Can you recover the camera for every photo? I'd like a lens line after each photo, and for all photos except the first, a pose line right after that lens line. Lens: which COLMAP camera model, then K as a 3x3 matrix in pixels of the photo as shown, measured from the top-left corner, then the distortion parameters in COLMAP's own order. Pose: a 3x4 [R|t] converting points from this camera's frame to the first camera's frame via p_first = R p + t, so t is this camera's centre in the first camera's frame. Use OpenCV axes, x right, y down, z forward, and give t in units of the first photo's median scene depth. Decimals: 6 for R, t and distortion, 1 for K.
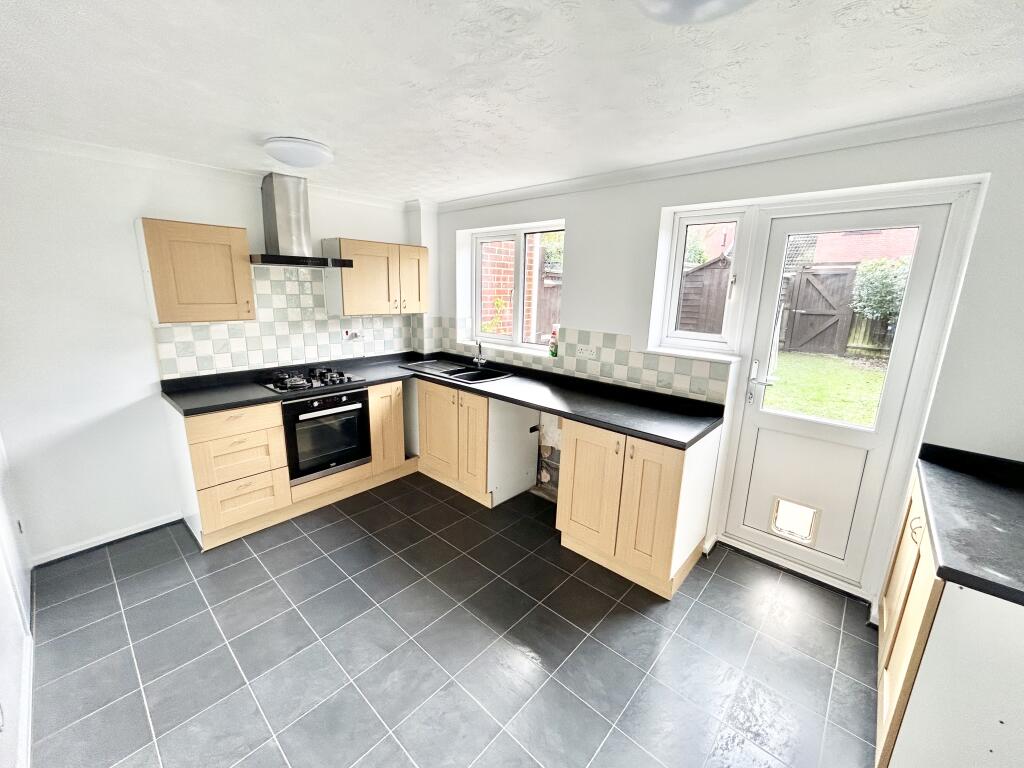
lens RADIAL K [[416.1, 0, 503.2], [0, 416.1, 381.4], [0, 0, 1]] dist [0.002109, -0.000469]
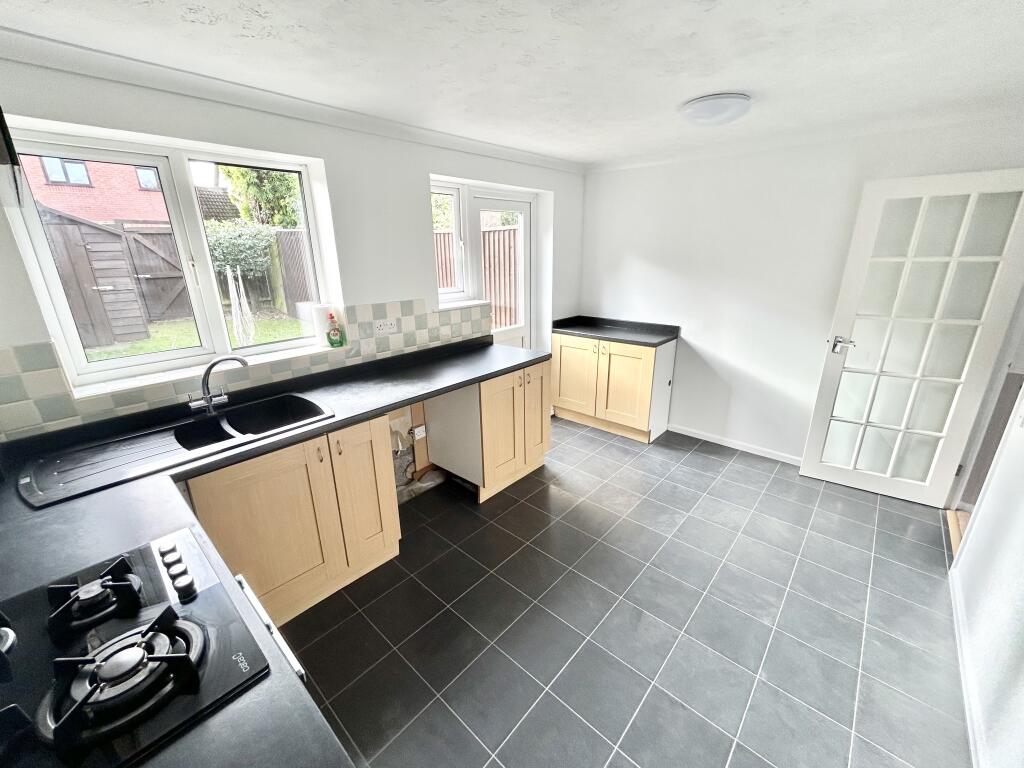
lens RADIAL K [[416.1, 0, 511.2], [0, 416.1, 383.4], [0, 0, 1]] dist [0.002109, -0.000469]
pose [[-0.012437, -0.329364, 0.944121, -0.695180], [0.237940, 0.916097, 0.322723, -0.187807], [-0.971200, 0.228658, 0.066975, 0.727634]]
